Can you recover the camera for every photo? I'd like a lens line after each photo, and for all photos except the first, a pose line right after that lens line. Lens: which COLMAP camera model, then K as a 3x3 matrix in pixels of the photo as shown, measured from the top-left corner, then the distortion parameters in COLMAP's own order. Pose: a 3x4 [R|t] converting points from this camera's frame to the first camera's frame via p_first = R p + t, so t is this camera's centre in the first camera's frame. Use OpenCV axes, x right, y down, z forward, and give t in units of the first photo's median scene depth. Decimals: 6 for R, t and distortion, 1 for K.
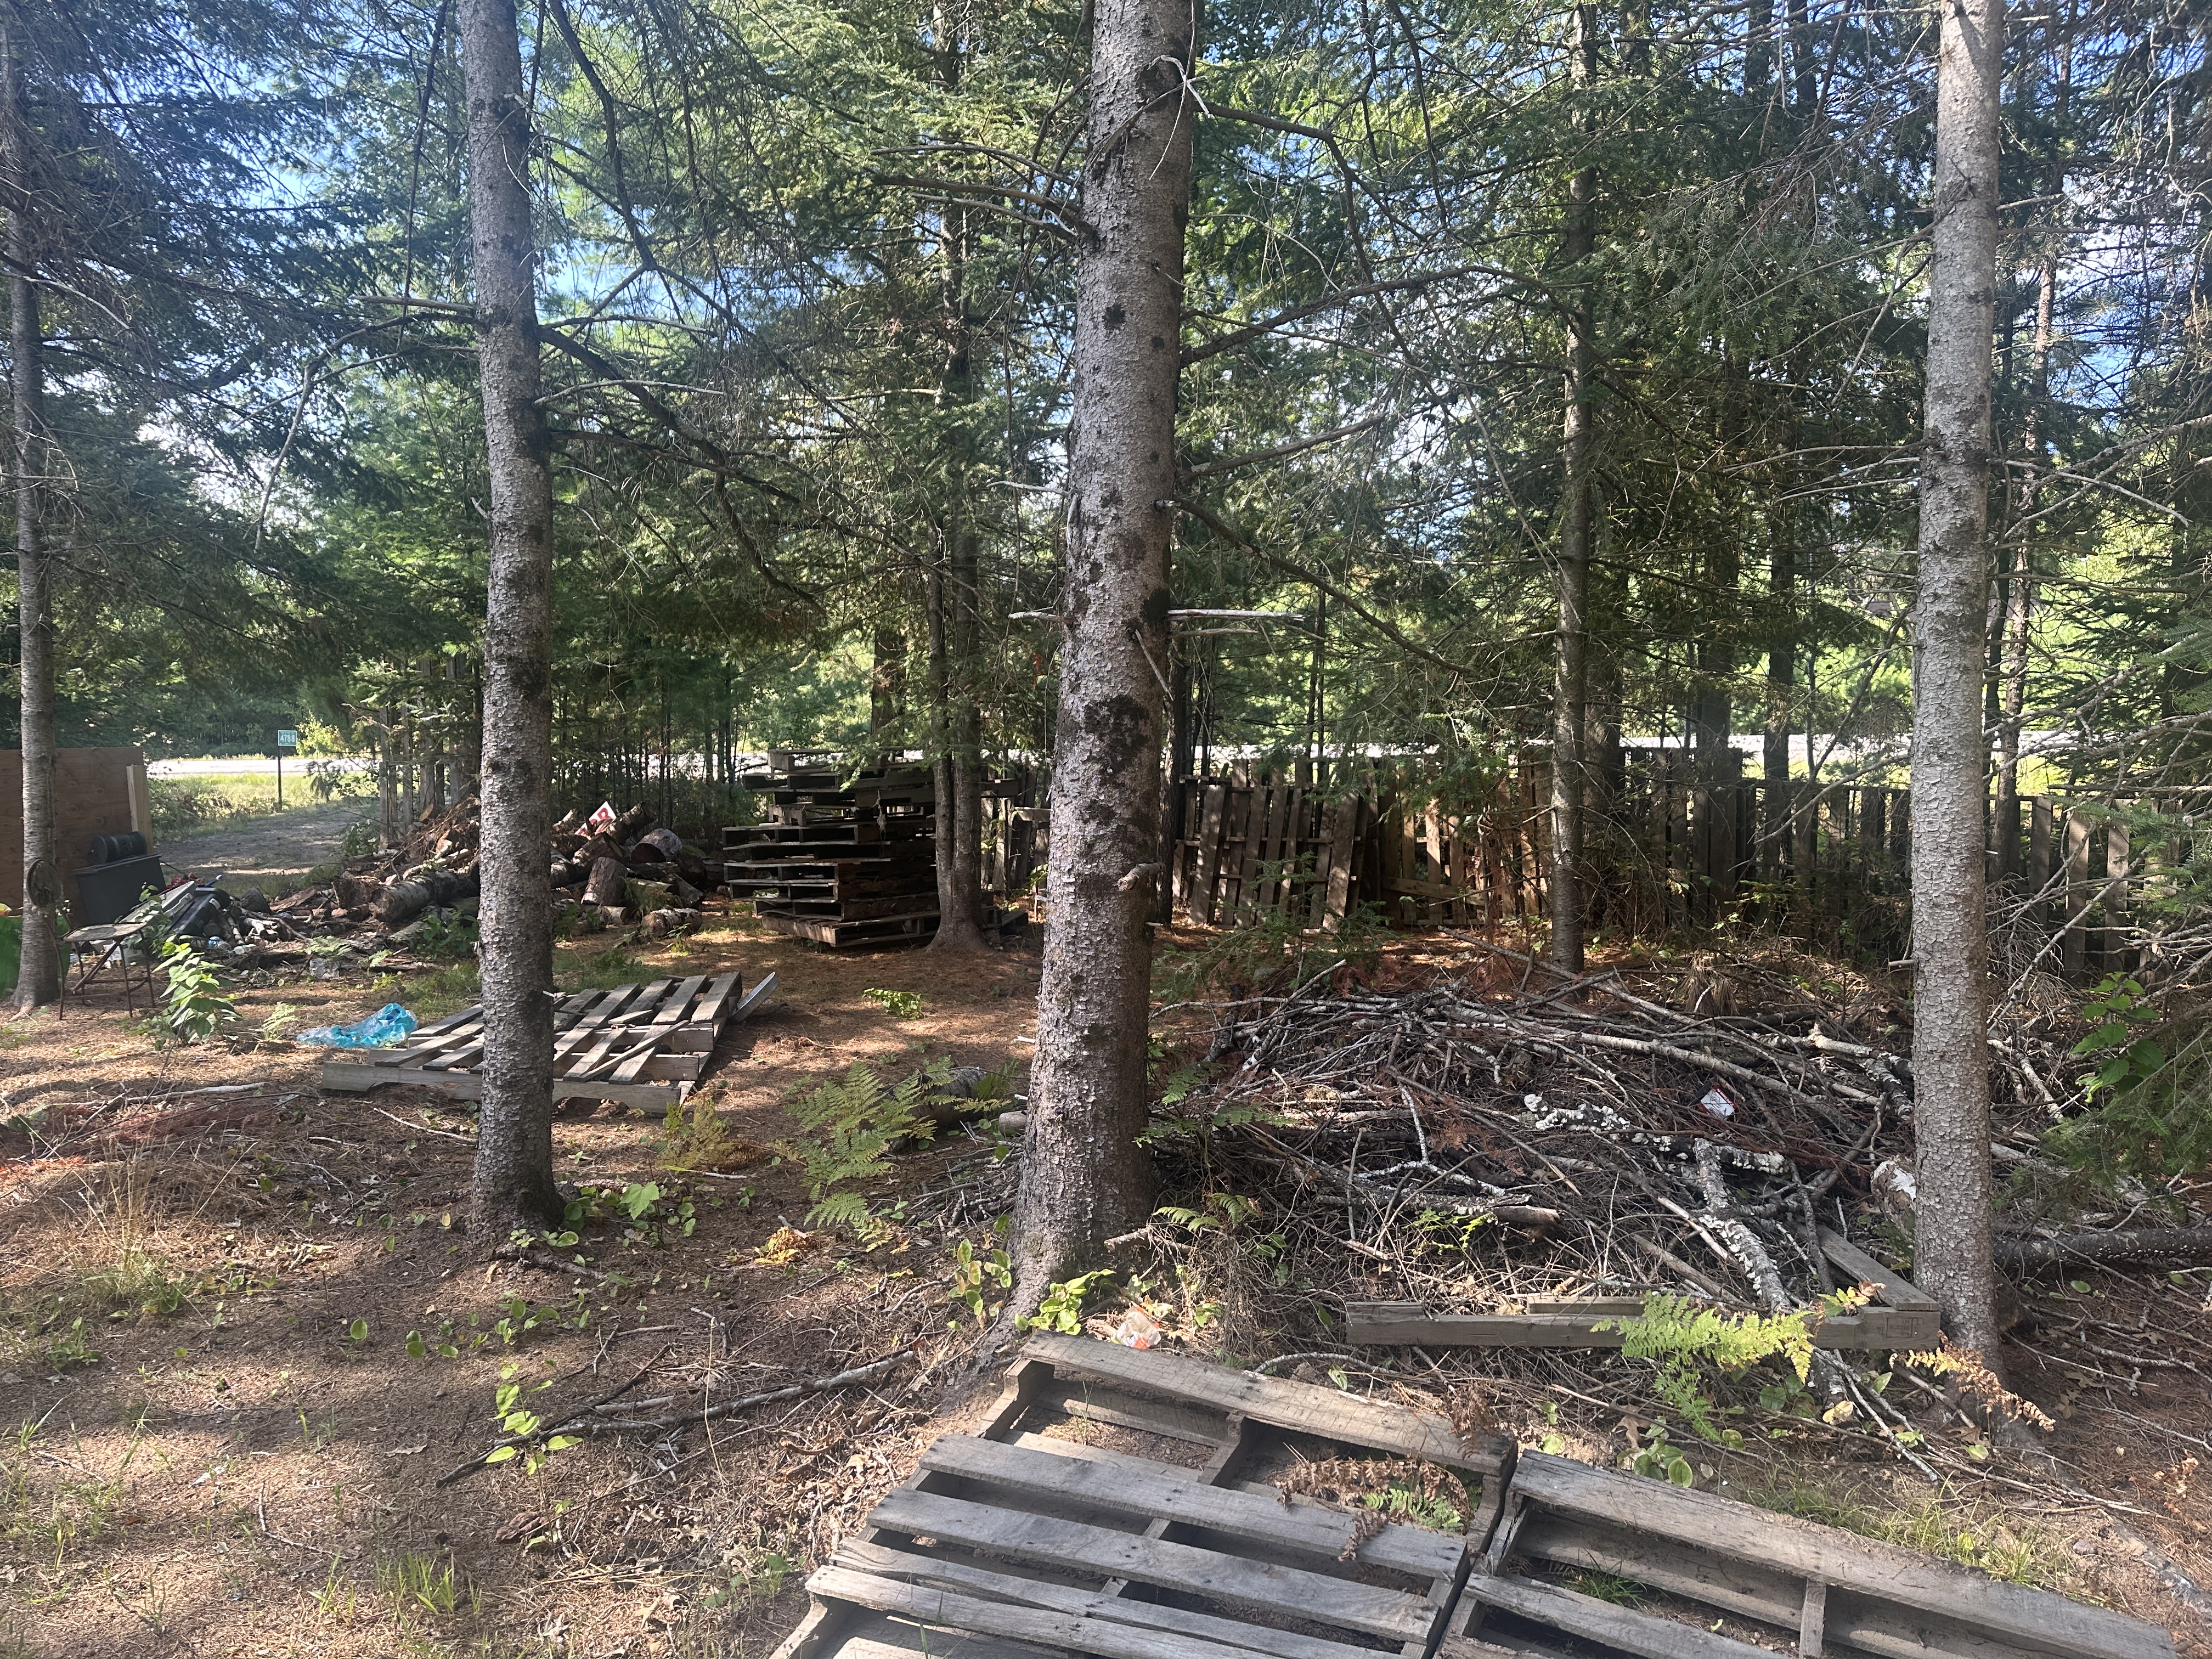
lens RADIAL K [[1559.9, 0, 1106.0], [0, 1559.9, 829.5], [0, 0, 1]] dist [0.040648, -0.037624]
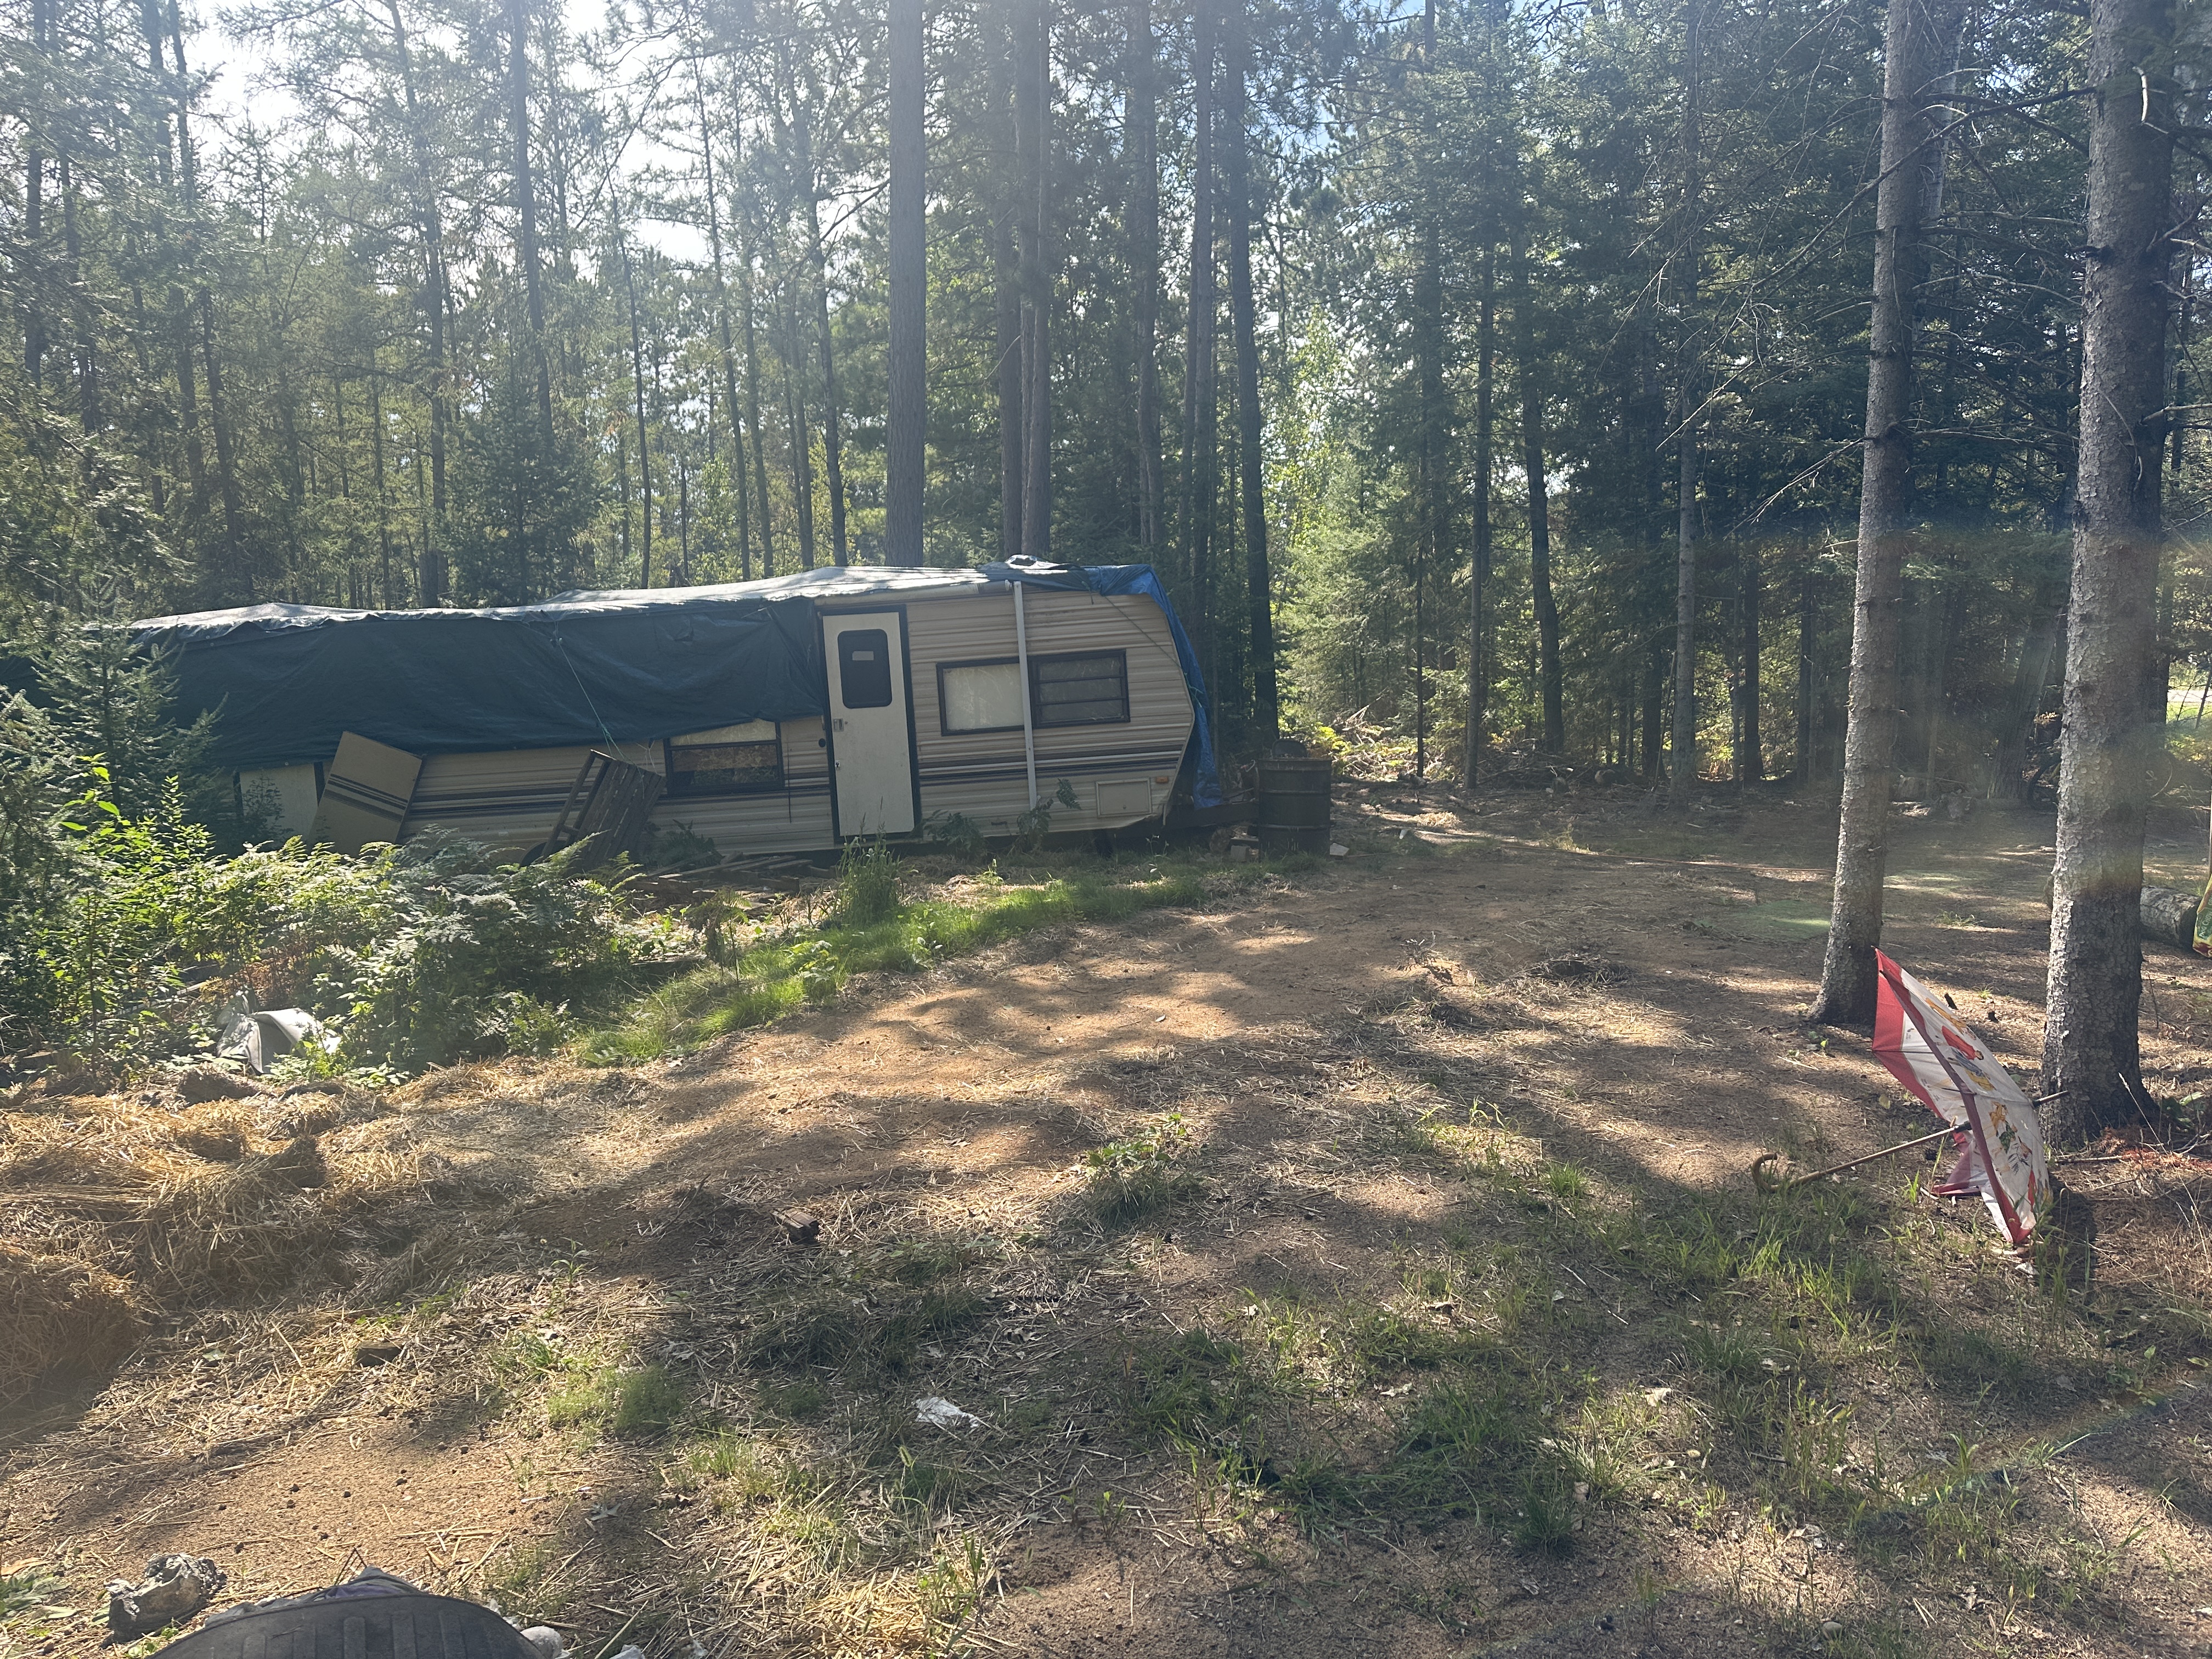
lens RADIAL K [[1558.0, 0, 1109.3], [0, 1558.0, 824.0], [0, 0, 1]] dist [0.039987, -0.033854]
pose [[0.280258, 0.108809, -0.953738, 0.008998], [-0.064429, 0.993447, 0.094406, -0.025639], [0.957760, 0.034990, 0.285432, 0.109793]]
